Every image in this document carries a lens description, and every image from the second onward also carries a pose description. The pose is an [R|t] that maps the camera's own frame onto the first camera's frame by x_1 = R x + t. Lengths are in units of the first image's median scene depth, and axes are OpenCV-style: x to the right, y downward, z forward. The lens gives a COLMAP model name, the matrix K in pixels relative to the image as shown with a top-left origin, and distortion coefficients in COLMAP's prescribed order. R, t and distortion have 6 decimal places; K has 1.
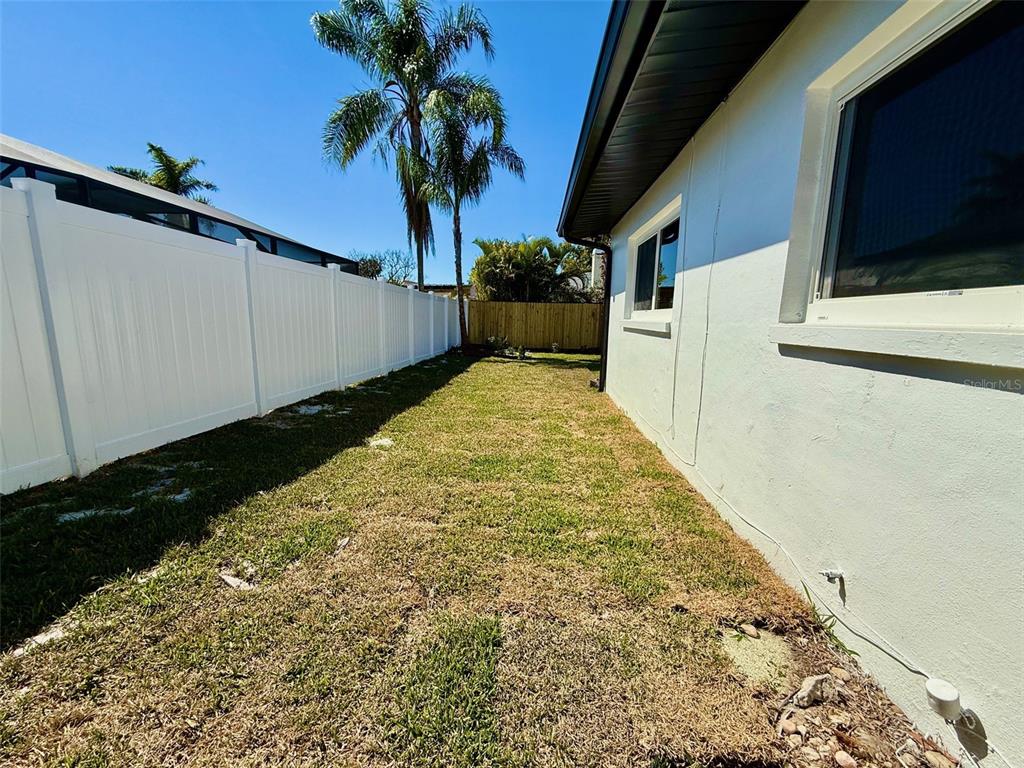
lens RADIAL K [[403.5, 0, 512.0], [0, 403.5, 384.0], [0, 0, 1]] dist [0.001044, 0.000021]
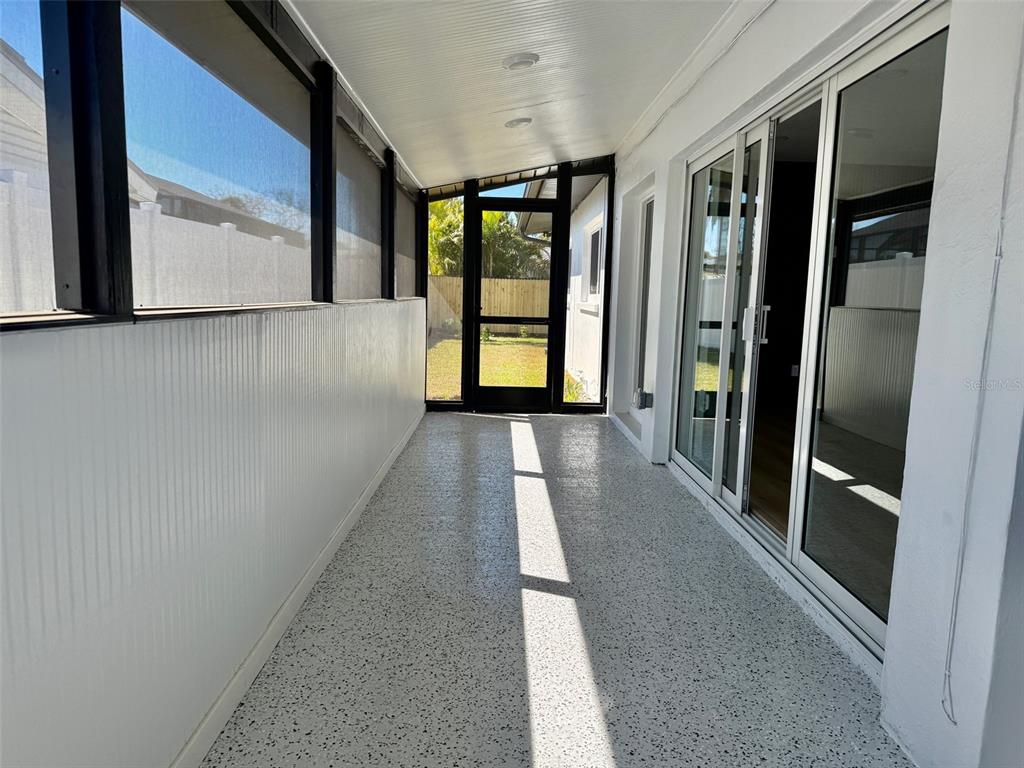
lens RADIAL K [[708.8, 0, 516.0], [0, 708.8, 390.1], [0, 0, 1]] dist [0.005995, 0.003190]
pose [[0.996981, -0.002602, 0.077603, -0.025952], [0.004924, 0.999545, -0.029746, 0.077402], [-0.077490, 0.030038, 0.996541, -0.487550]]
